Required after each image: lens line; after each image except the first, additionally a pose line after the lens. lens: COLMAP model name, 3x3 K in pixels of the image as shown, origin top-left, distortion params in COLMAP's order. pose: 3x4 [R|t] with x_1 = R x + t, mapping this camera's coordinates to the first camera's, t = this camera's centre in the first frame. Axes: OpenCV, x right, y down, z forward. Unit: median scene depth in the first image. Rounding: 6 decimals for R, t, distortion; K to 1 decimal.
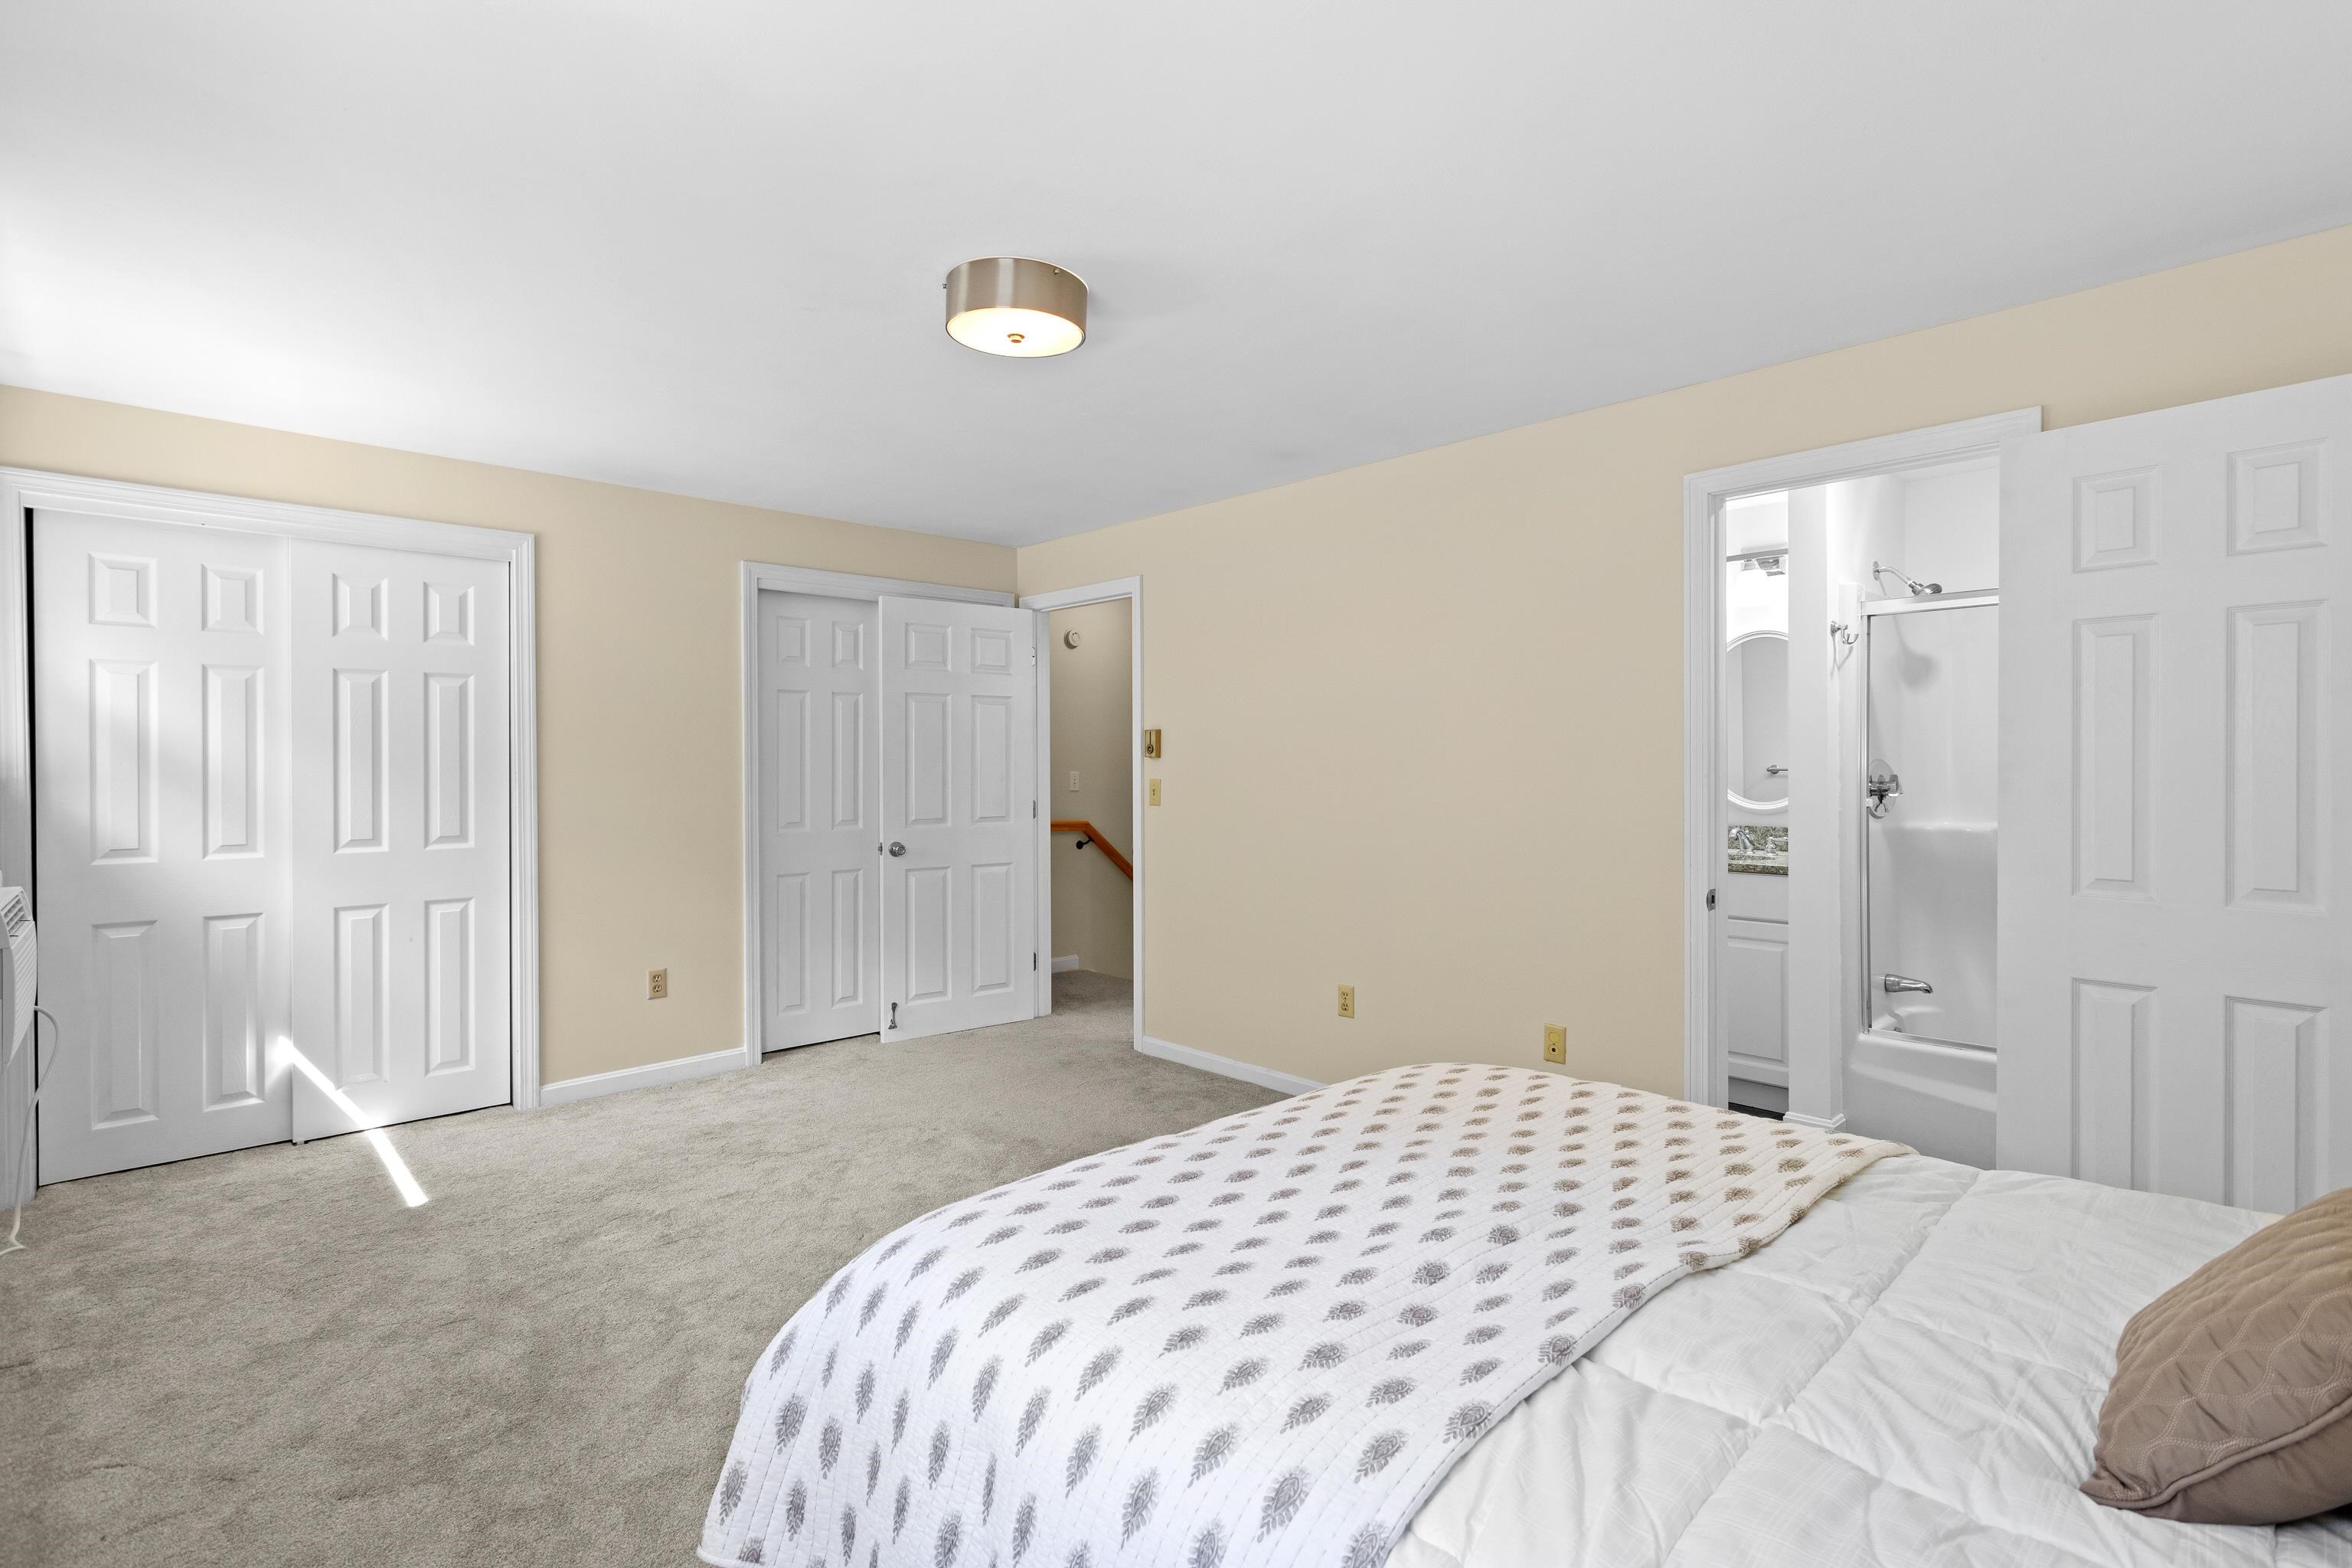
lens RADIAL K [[1121.1, 0, 1172.8], [0, 1121.1, 781.1], [0, 0, 1]] dist [-0.001021, 0.004497]
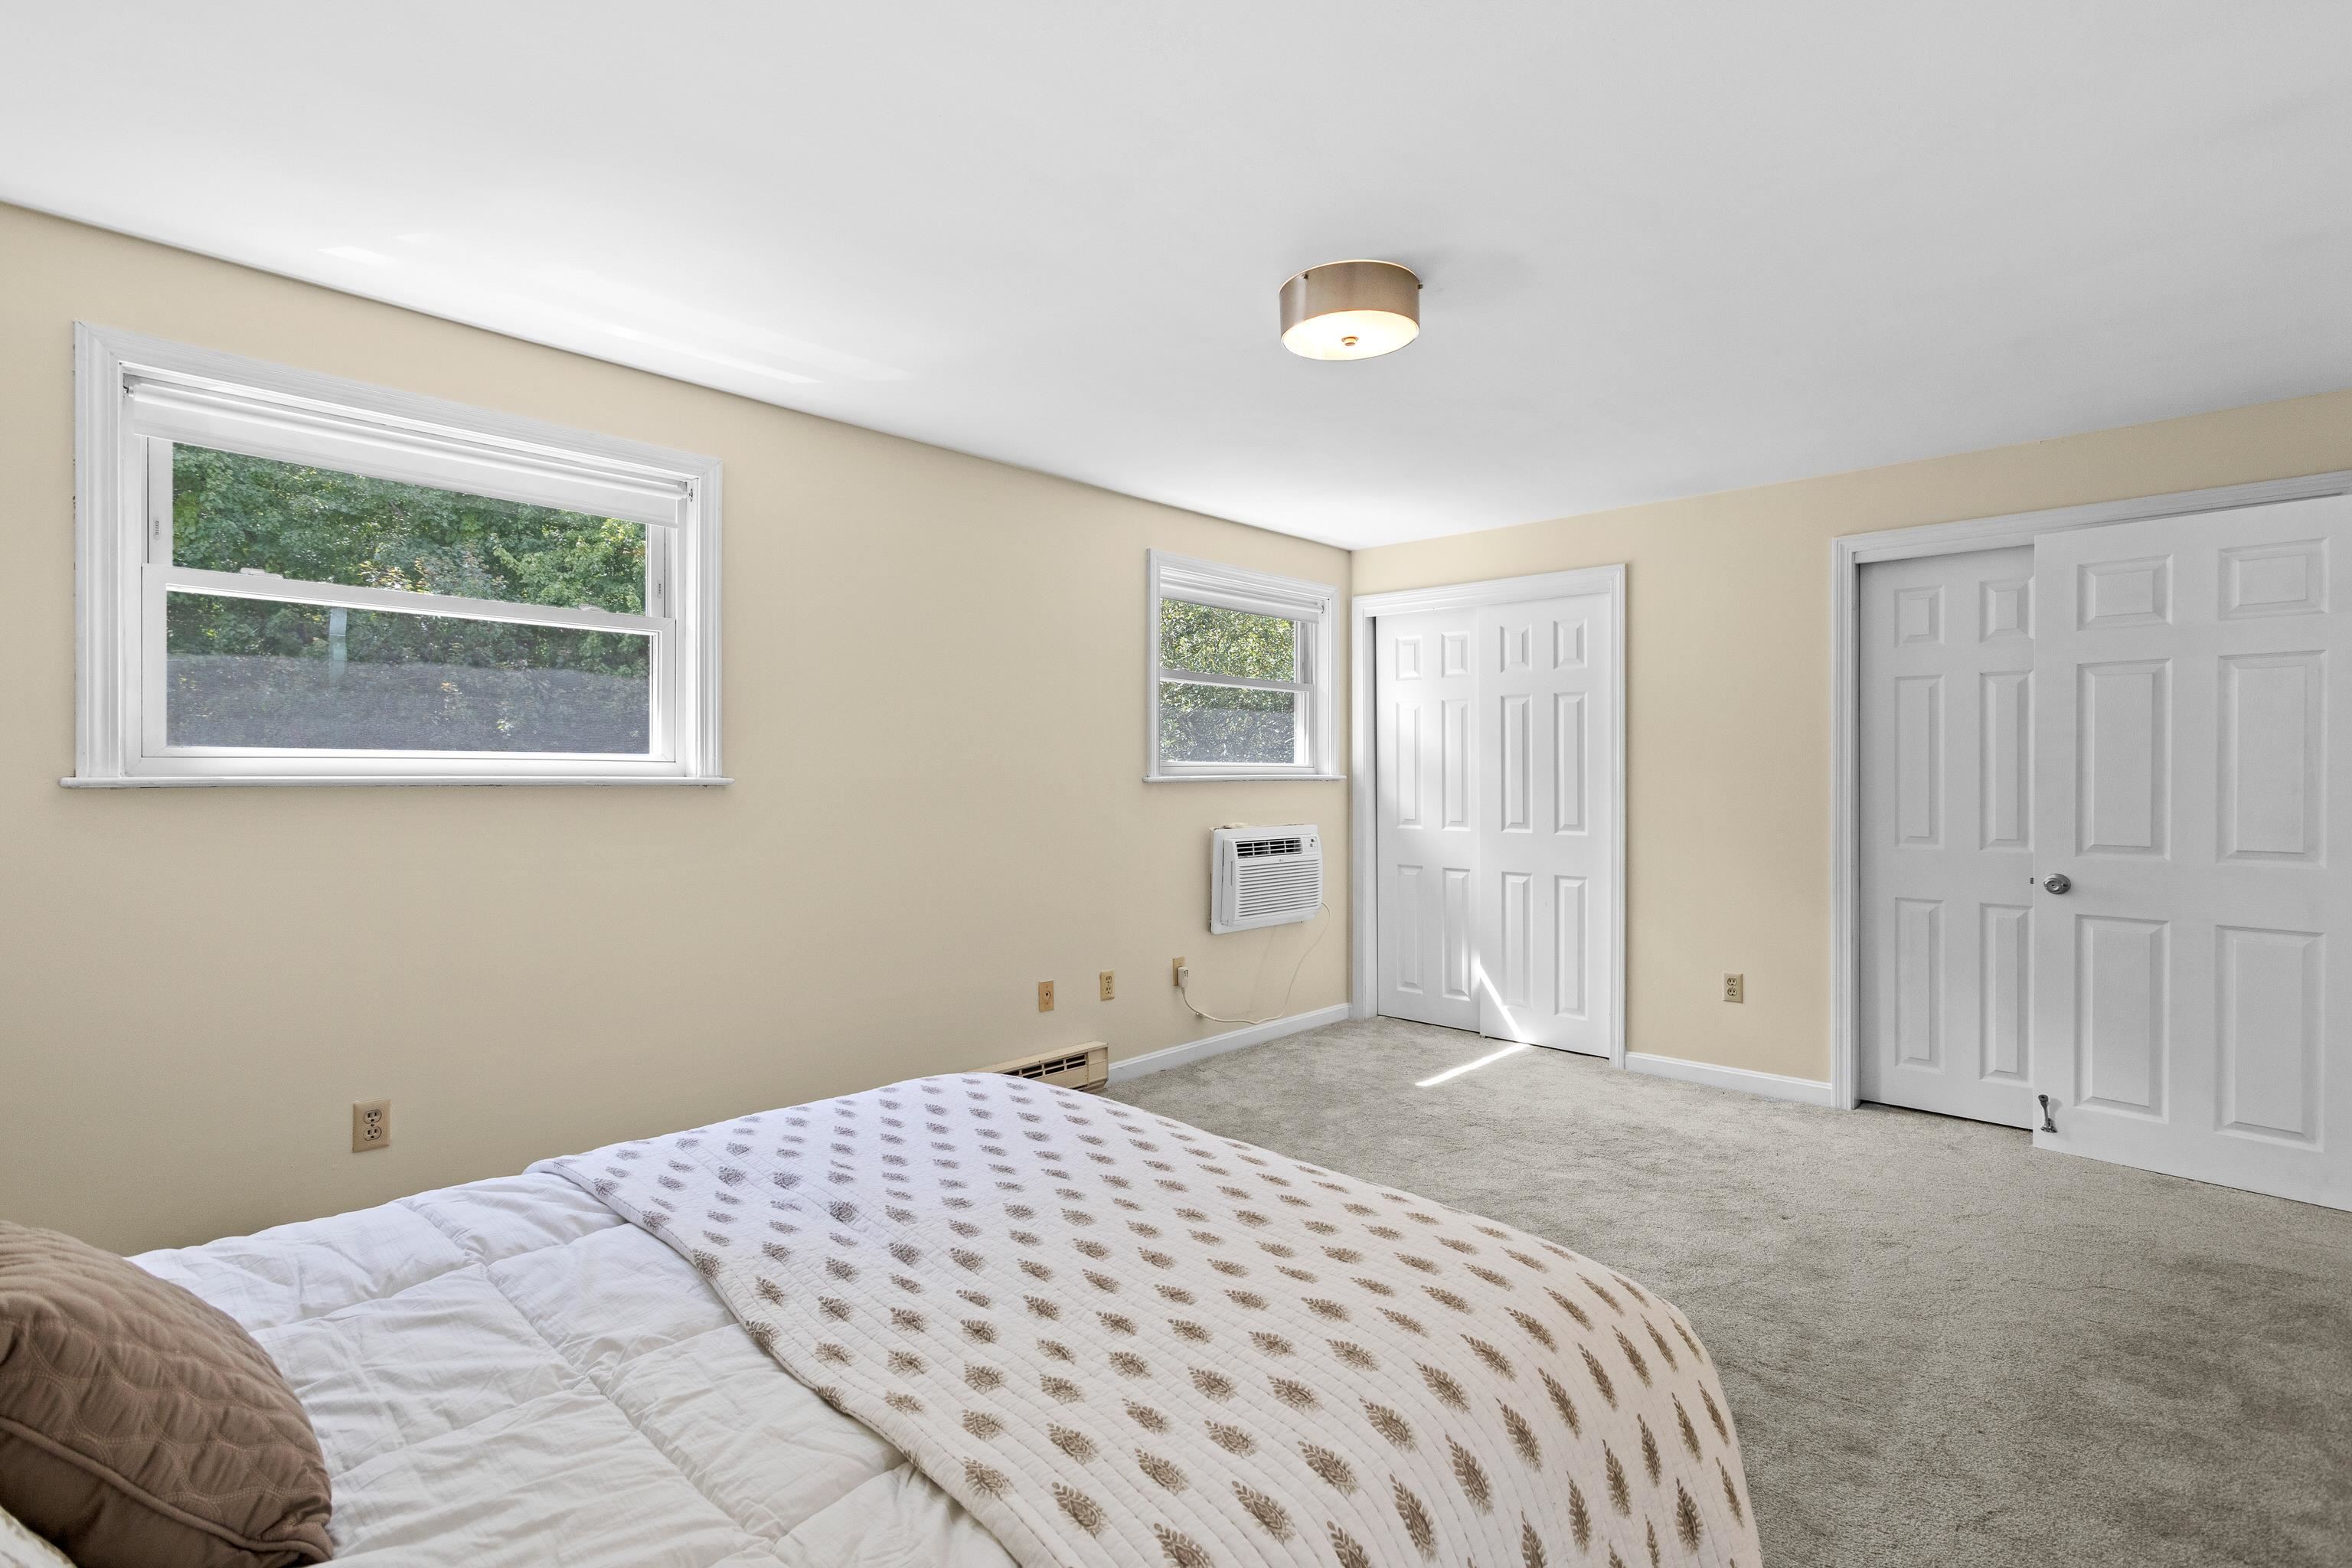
lens RADIAL K [[1121.1, 0, 1191.5], [0, 1121.1, 785.3], [0, 0, 1]] dist [-0.001021, 0.004497]
pose [[0.058228, 0.015232, -0.998187, 0.536597], [-0.014768, 0.999787, 0.014395, -0.005375], [0.998194, 0.013903, 0.058441, 0.497477]]
